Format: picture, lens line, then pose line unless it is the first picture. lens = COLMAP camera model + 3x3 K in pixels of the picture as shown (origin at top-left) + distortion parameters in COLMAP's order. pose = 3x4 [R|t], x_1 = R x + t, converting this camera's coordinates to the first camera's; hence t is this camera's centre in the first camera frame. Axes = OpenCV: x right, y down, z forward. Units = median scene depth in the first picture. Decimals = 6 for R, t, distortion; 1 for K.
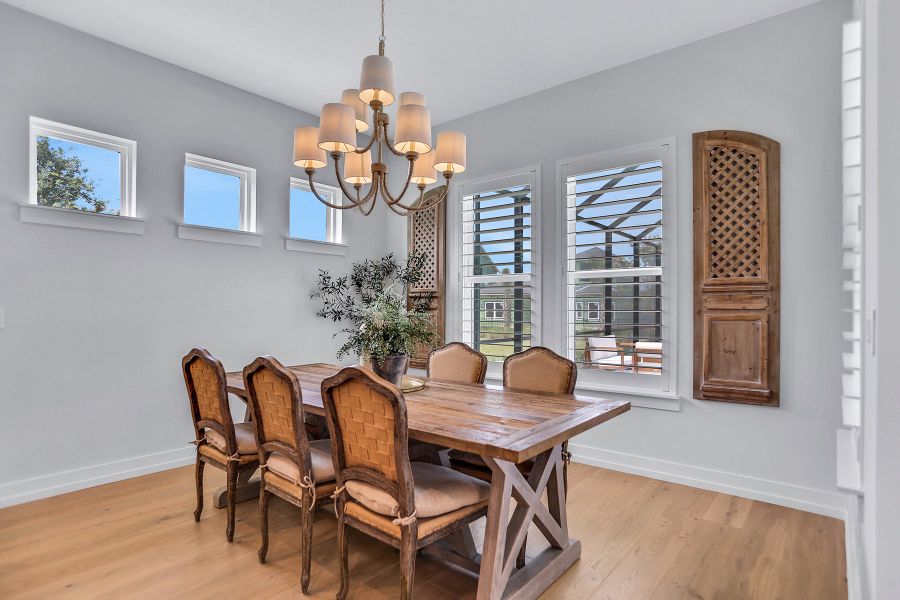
lens RADIAL K [[468.3, 0, 450.7], [0, 468.3, 309.0], [0, 0, 1]] dist [-0.018881, 0.000300]
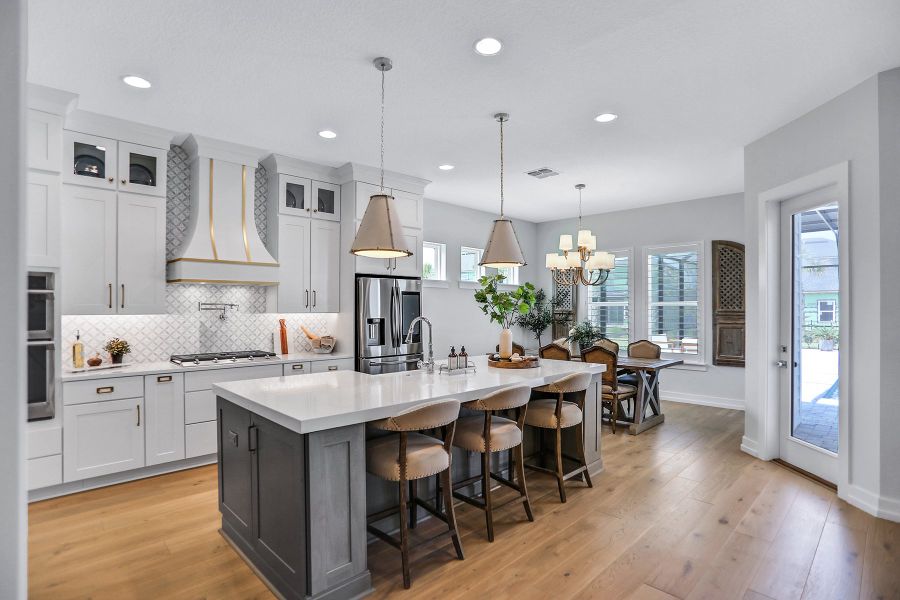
lens RADIAL K [[468.3, 0, 455.4], [0, 468.3, 308.7], [0, 0, 1]] dist [-0.018881, 0.000300]
pose [[0.997755, -0.003916, -0.066853, -0.532226], [0.004277, 0.999977, 0.005264, -0.084461], [0.066831, -0.005538, 0.997749, -1.257703]]
